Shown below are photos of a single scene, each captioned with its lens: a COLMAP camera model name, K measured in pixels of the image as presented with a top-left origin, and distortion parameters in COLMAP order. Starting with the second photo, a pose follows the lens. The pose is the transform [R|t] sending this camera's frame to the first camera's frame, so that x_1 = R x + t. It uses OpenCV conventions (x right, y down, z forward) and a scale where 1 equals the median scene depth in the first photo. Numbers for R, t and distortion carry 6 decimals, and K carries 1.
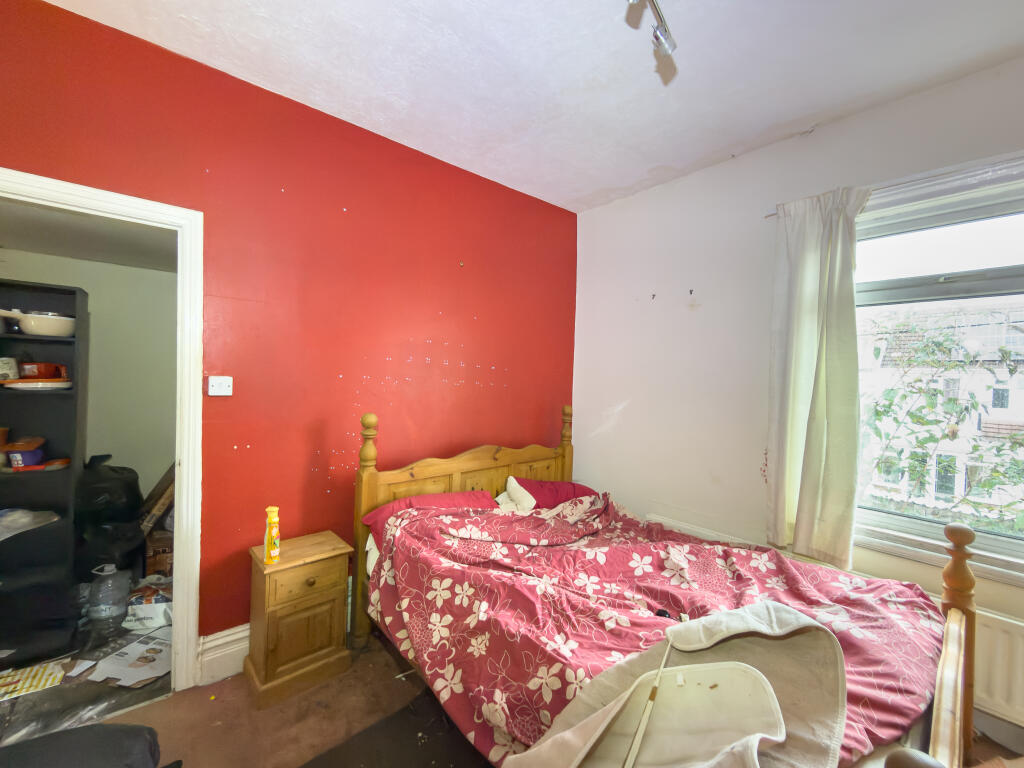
lens RADIAL K [[402.5, 0, 513.9], [0, 402.5, 382.9], [0, 0, 1]] dist [-0.009556, 0.000926]
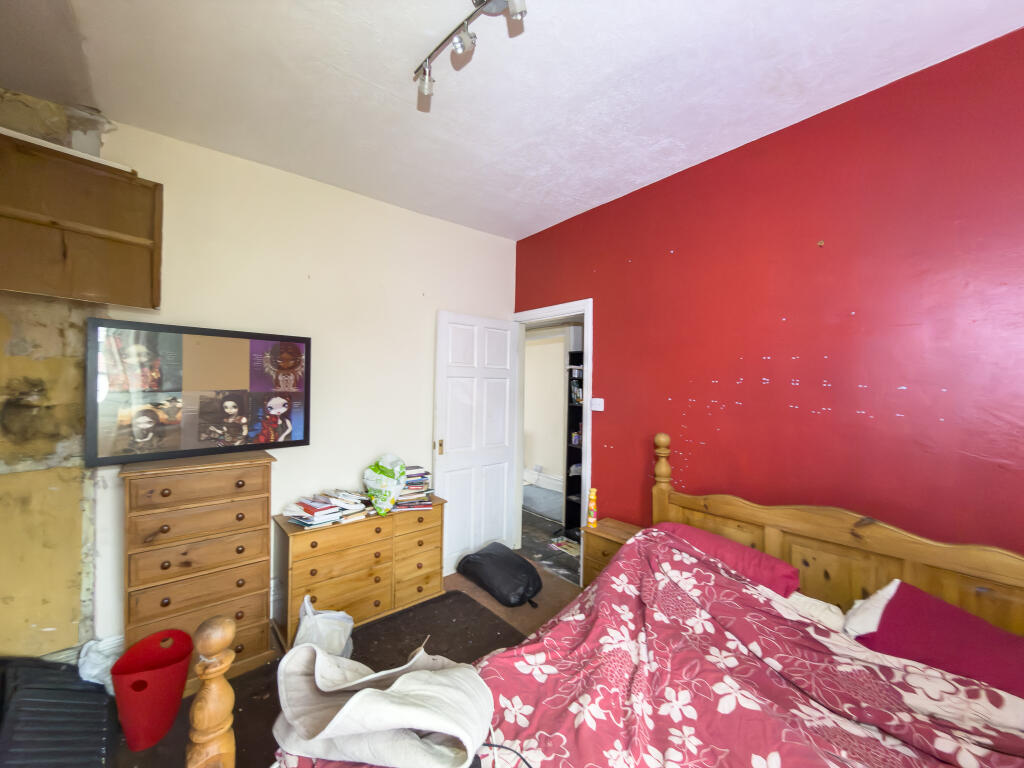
lens RADIAL K [[402.5, 0, 513.9], [0, 402.5, 382.9], [0, 0, 1]] dist [-0.009556, 0.000926]
pose [[0.005676, -0.034579, -0.999386, 0.744633], [-0.028075, 0.999002, -0.034725, -0.012640], [0.999590, 0.028255, 0.004700, 0.598947]]
